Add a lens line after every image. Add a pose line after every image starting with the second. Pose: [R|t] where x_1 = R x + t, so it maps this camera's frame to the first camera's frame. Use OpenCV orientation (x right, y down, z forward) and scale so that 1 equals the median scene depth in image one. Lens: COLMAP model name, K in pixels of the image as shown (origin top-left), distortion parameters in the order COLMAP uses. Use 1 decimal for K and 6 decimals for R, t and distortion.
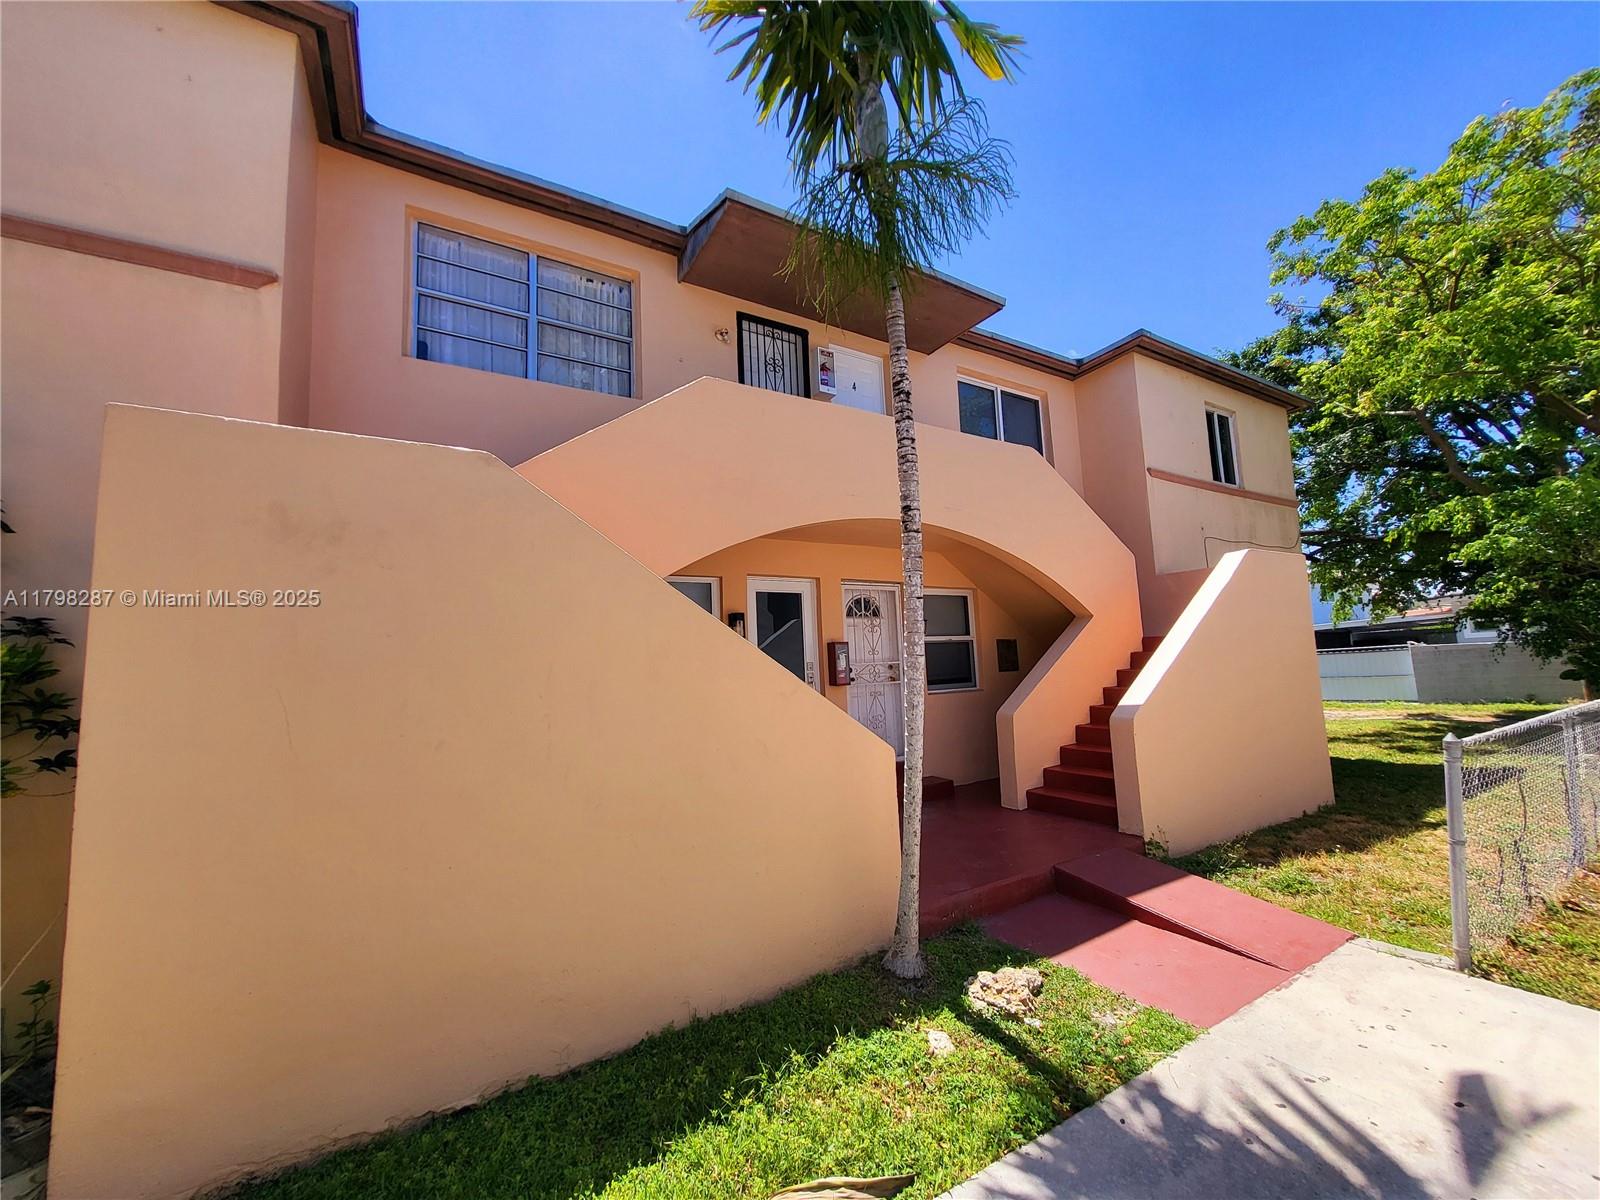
lens RADIAL K [[628.8, 0, 798.4], [0, 628.8, 601.9], [0, 0, 1]] dist [0.001972, -0.000137]
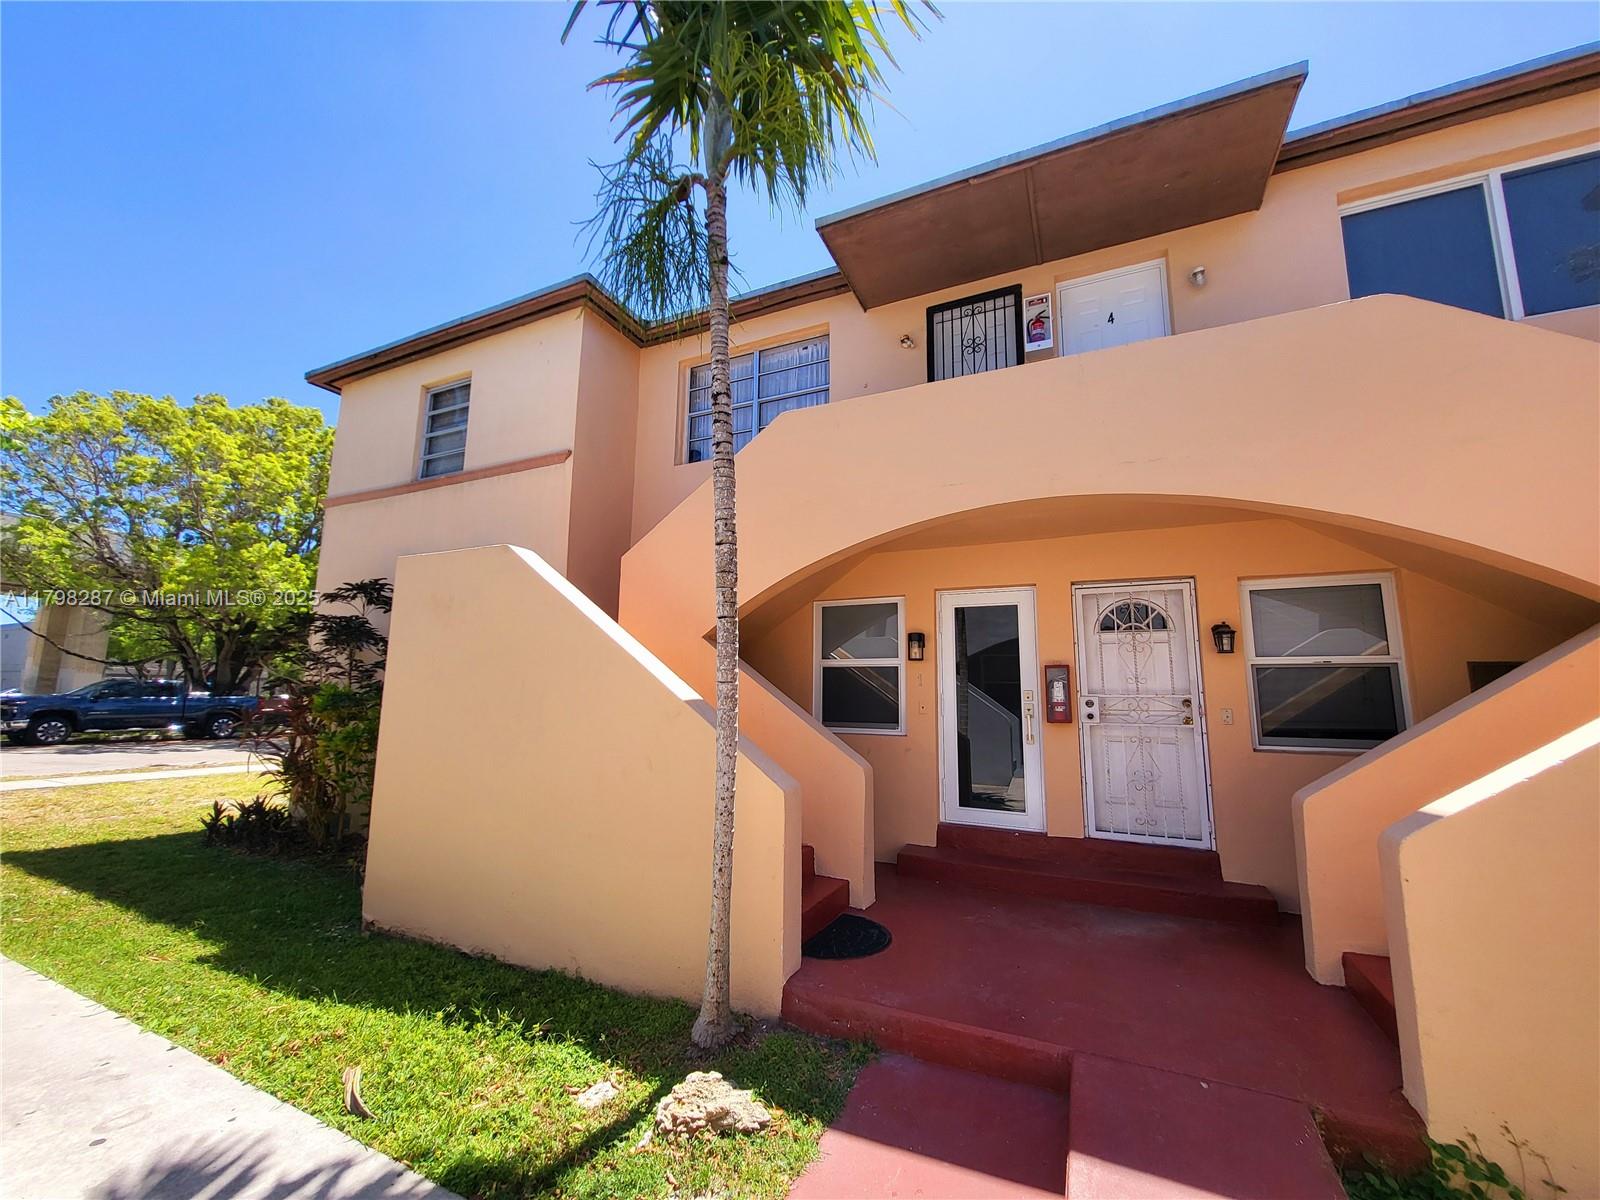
lens RADIAL K [[628.8, 0, 796.8], [0, 628.8, 603.2], [0, 0, 1]] dist [0.001972, -0.000137]
pose [[0.560442, -0.077951, -0.824517, 0.520518], [0.049144, 0.996937, -0.060847, 0.019825], [0.826735, -0.006419, 0.562555, 0.310849]]
